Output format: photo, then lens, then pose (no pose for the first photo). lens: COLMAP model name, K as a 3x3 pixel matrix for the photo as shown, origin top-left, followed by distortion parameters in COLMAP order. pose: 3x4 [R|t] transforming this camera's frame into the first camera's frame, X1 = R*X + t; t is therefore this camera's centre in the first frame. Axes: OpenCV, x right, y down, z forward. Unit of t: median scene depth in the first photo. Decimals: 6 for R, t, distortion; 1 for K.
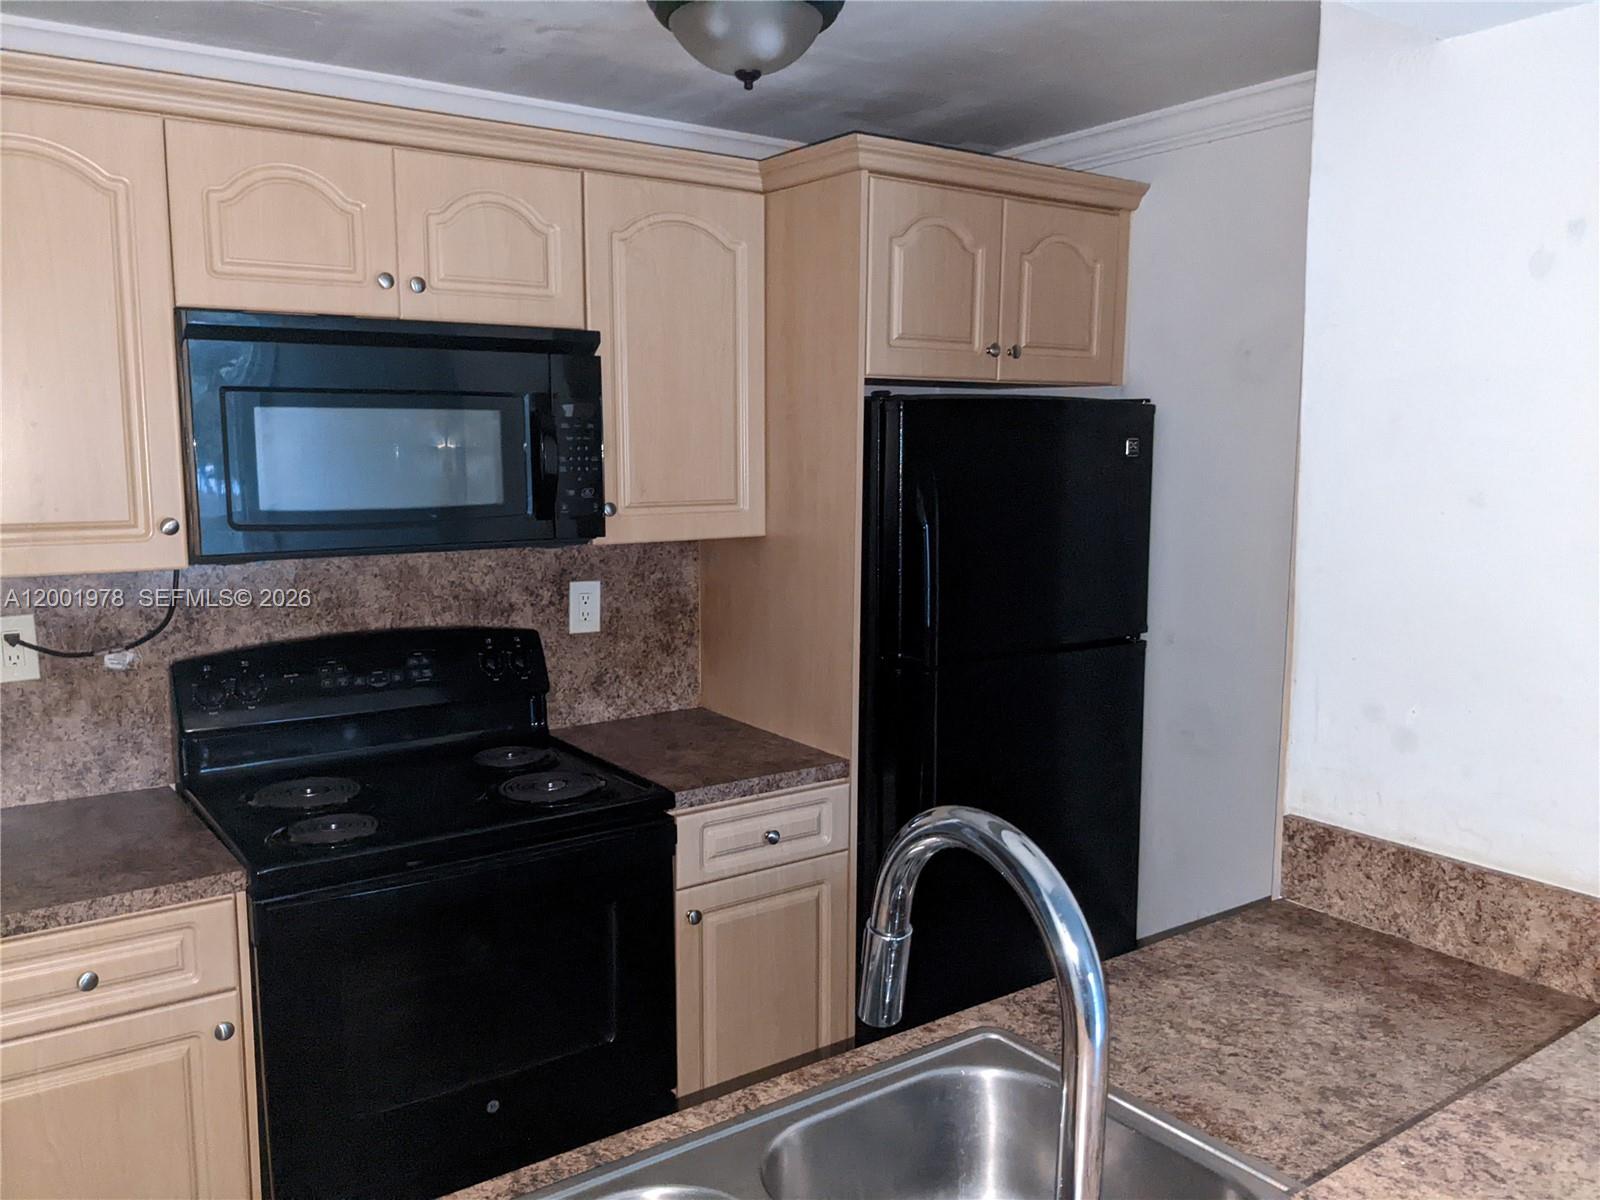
lens RADIAL K [[1285.0, 0, 795.9], [0, 1285.0, 604.3], [0, 0, 1]] dist [-0.004203, -0.041688]
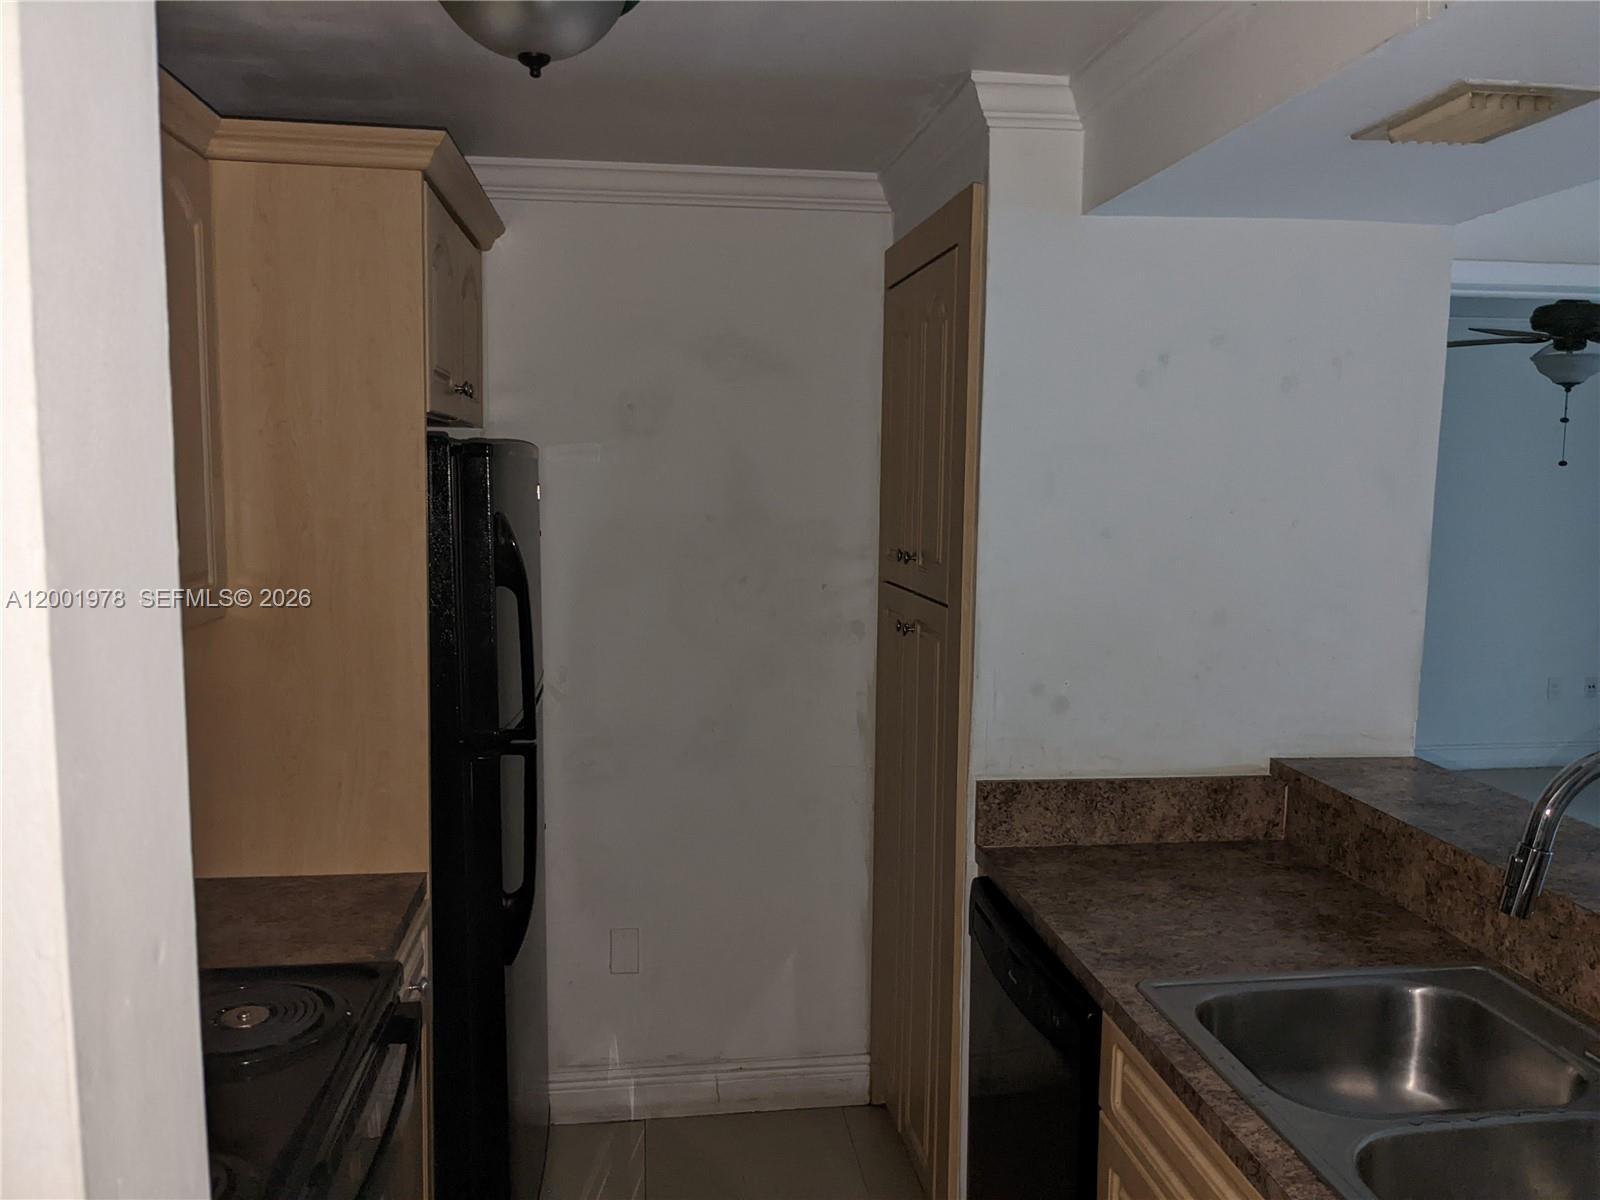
lens RADIAL K [[1285.0, 0, 799.3], [0, 1285.0, 598.3], [0, 0, 1]] dist [-0.004203, -0.041688]
pose [[0.450053, -0.088208, 0.888635, -0.913484], [0.101302, 0.993729, 0.047335, -0.108305], [-0.887238, 0.068717, 0.456166, 0.615560]]
